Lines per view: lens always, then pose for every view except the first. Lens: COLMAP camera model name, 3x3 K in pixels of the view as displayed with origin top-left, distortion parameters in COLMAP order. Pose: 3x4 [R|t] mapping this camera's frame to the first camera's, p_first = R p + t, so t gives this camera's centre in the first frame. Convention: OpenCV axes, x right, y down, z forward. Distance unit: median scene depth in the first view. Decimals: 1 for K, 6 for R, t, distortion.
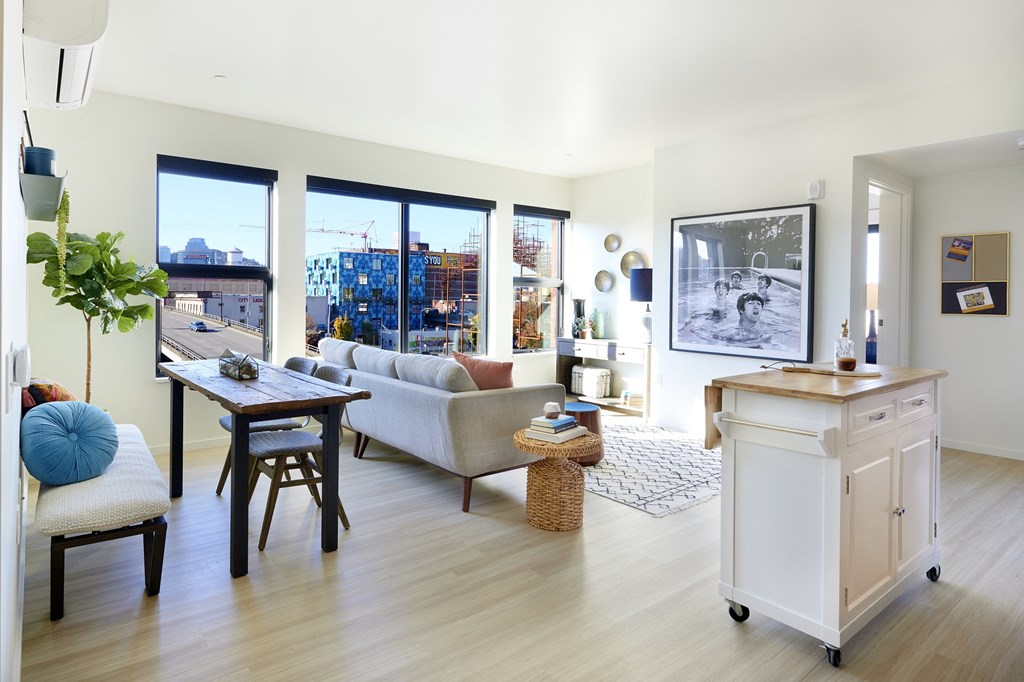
lens RADIAL K [[579.5, 0, 469.0], [0, 579.5, 297.9], [0, 0, 1]] dist [0.001624, -0.003753]
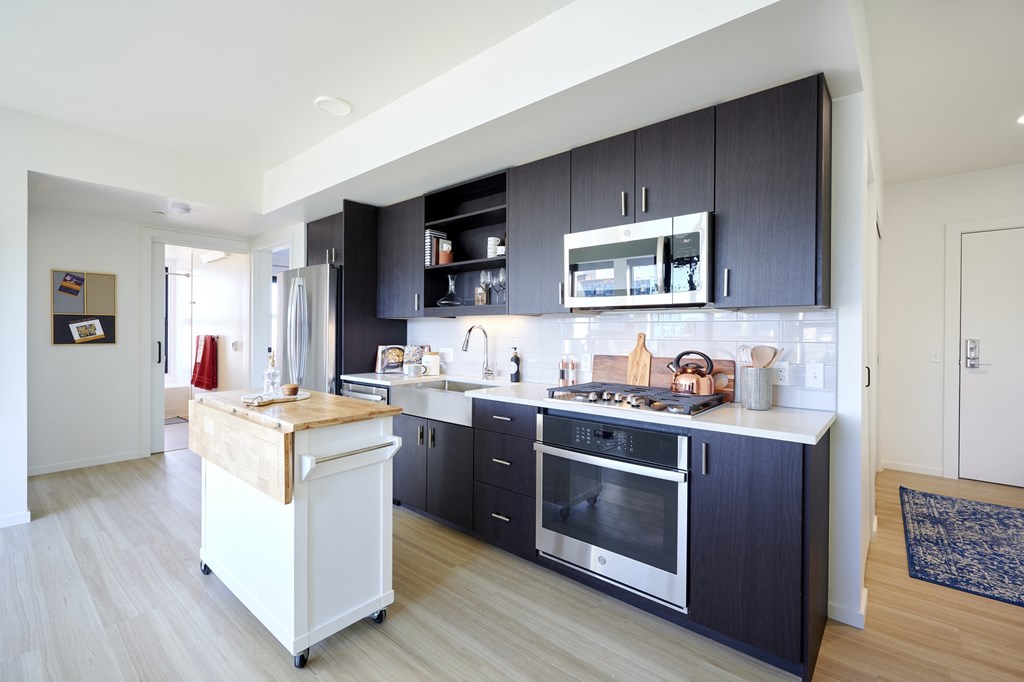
lens RADIAL K [[459.8, 0, 511.9], [0, 459.8, 332.5], [0, 0, 1]] dist [0.002560, -0.000912]
pose [[-0.219758, -0.013457, 0.975462, -0.166721], [-0.002745, 0.999909, 0.013176, -0.006897], [-0.975551, 0.000217, -0.219775, 0.380175]]
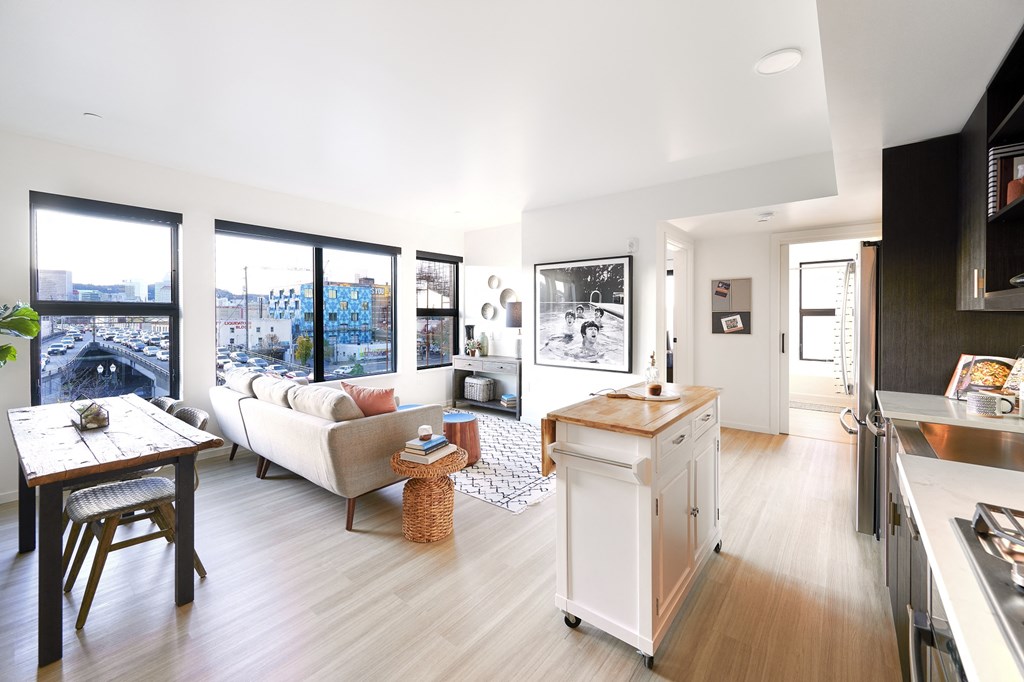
lens RADIAL K [[415.8, 0, 508.7], [0, 415.8, 317.8], [0, 0, 1]] dist [0.002165, -0.000081]
pose [[0.970699, -0.014056, 0.239888, 0.073703], [0.014105, 0.999899, 0.001512, -0.020301], [-0.239885, 0.001916, 0.970799, 0.112926]]
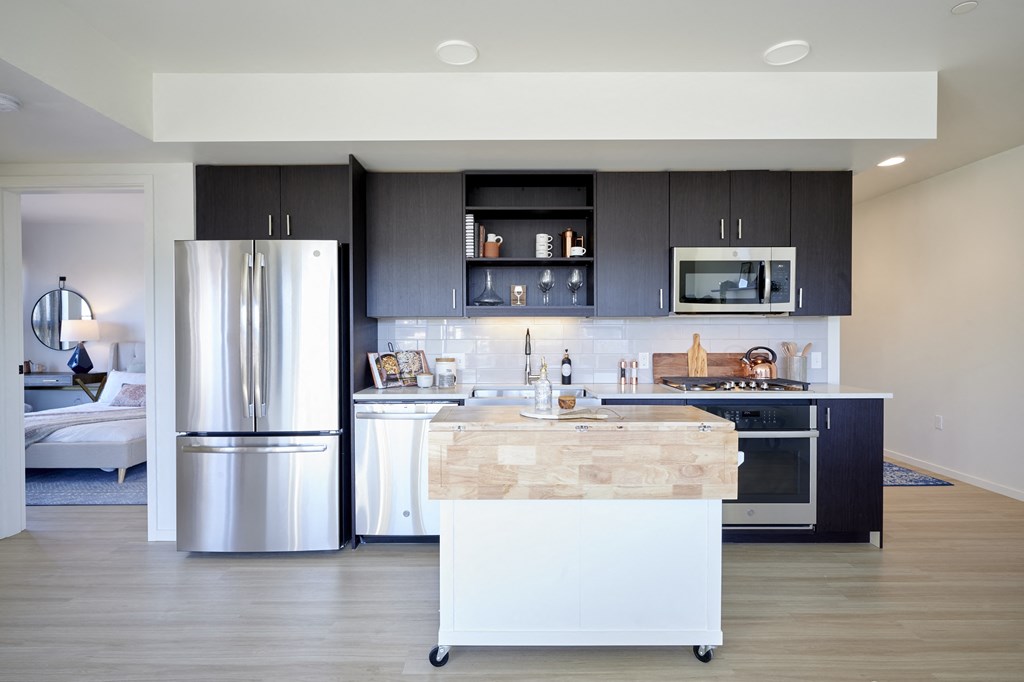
lens RADIAL K [[547.0, 0, 502.6], [0, 547.0, 339.0], [0, 0, 1]] dist [0.000190, -0.000891]
pose [[-0.803808, -0.018200, 0.594610, 0.085343], [-0.004219, 0.999681, 0.024896, -0.010184], [-0.594874, 0.017503, -0.803629, 0.899188]]
